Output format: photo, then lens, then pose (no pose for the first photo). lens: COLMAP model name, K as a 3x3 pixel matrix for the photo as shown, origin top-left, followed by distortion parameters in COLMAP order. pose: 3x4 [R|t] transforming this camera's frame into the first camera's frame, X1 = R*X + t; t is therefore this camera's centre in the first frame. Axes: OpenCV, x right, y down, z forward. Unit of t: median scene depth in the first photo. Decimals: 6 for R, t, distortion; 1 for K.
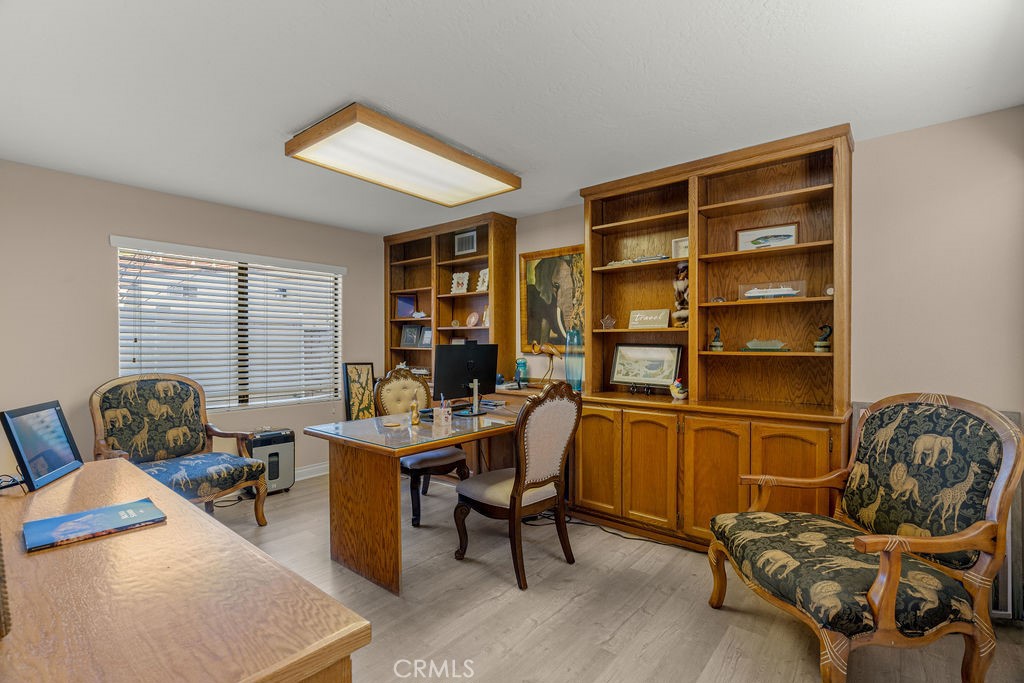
lens RADIAL K [[466.0, 0, 506.0], [0, 466.0, 343.8], [0, 0, 1]] dist [-0.009546, 0.002591]
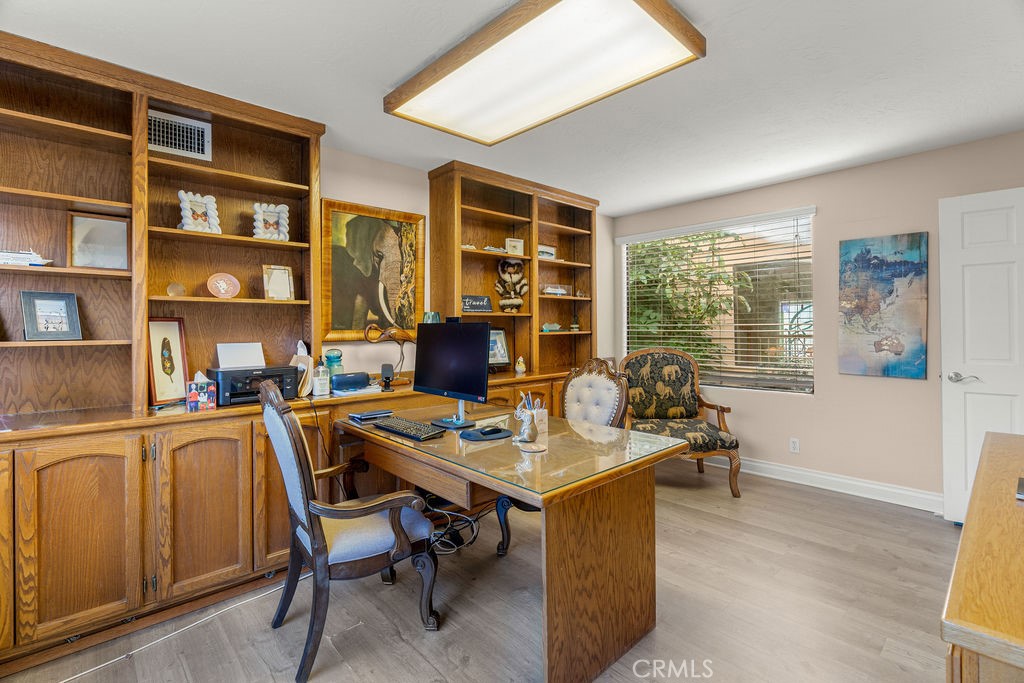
lens RADIAL K [[466.0, 0, 516.6], [0, 466.0, 321.8], [0, 0, 1]] dist [-0.009546, 0.002591]
pose [[0.124777, 0.012421, 0.992107, -1.306745], [0.013954, 0.999801, -0.014272, 0.007378], [-0.992087, 0.015625, 0.124579, 1.357977]]
